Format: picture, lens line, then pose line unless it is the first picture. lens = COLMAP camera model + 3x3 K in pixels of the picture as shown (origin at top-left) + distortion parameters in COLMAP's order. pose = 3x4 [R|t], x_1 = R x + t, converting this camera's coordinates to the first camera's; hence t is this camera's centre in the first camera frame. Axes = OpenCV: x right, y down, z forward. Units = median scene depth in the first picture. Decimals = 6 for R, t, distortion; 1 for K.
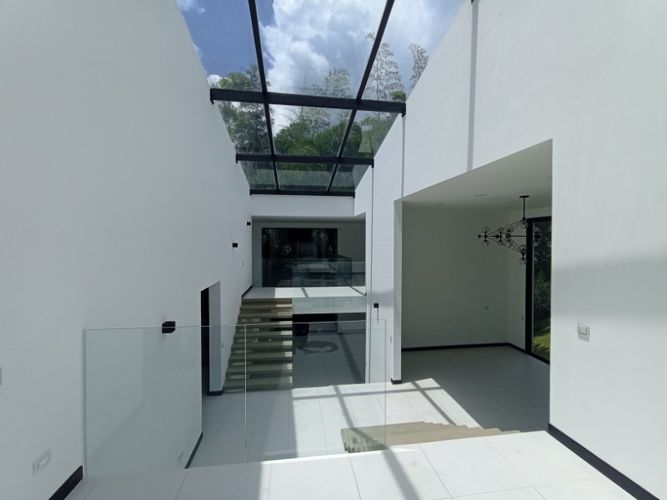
lens RADIAL K [[302.8, 0, 331.8], [0, 302.8, 251.8], [0, 0, 1]] dist [-0.003182, 0.002823]
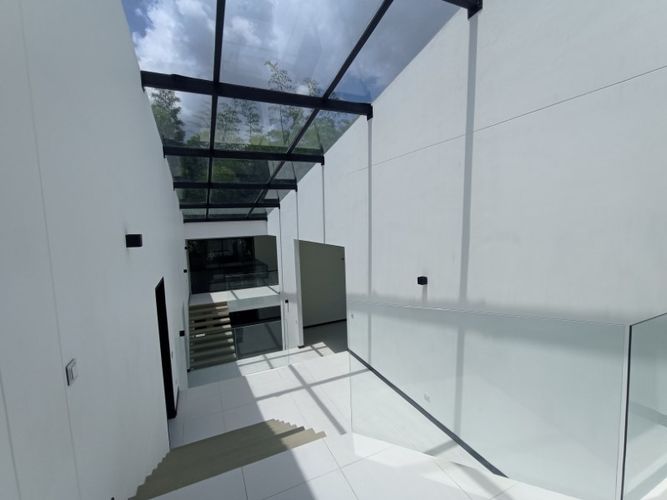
lens RADIAL K [[302.8, 0, 331.2], [0, 302.8, 252.3], [0, 0, 1]] dist [-0.003182, 0.002823]
pose [[0.957682, -0.062325, 0.281000, -0.056592], [0.043366, 0.996374, 0.073195, -0.182027], [-0.284543, -0.057912, 0.956912, -0.545244]]
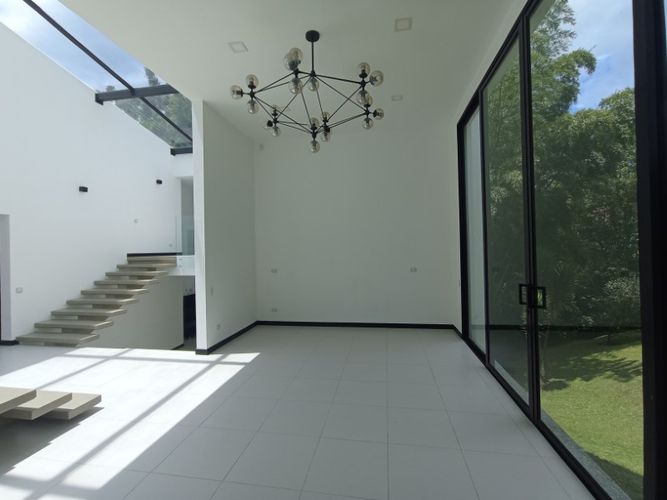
lens RADIAL K [[302.8, 0, 335.8], [0, 302.8, 247.4], [0, 0, 1]] dist [-0.003182, 0.002823]
pose [[0.954095, -0.021832, -0.298708, 0.667668], [0.007349, 0.998746, -0.049523, 0.201915], [0.299415, 0.045054, 0.953059, 0.365580]]
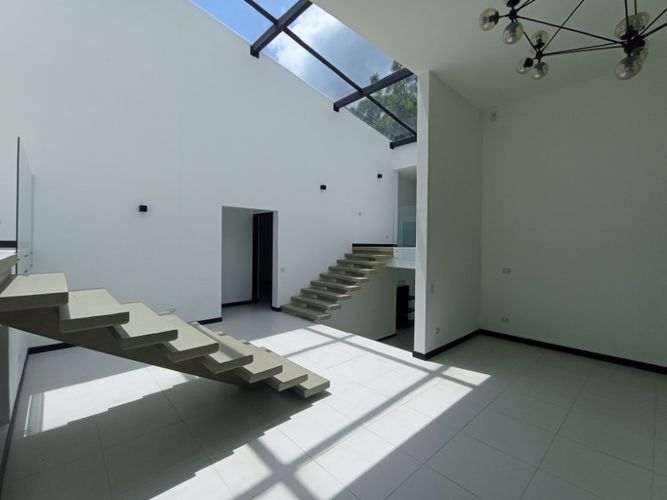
lens RADIAL K [[302.8, 0, 336.2], [0, 302.8, 248.3], [0, 0, 1]] dist [-0.003182, 0.002823]
pose [[0.574853, 0.018385, -0.818050, 0.575214], [-0.048784, 0.998739, -0.011835, 0.200363], [0.816802, 0.046711, 0.575025, 0.432836]]
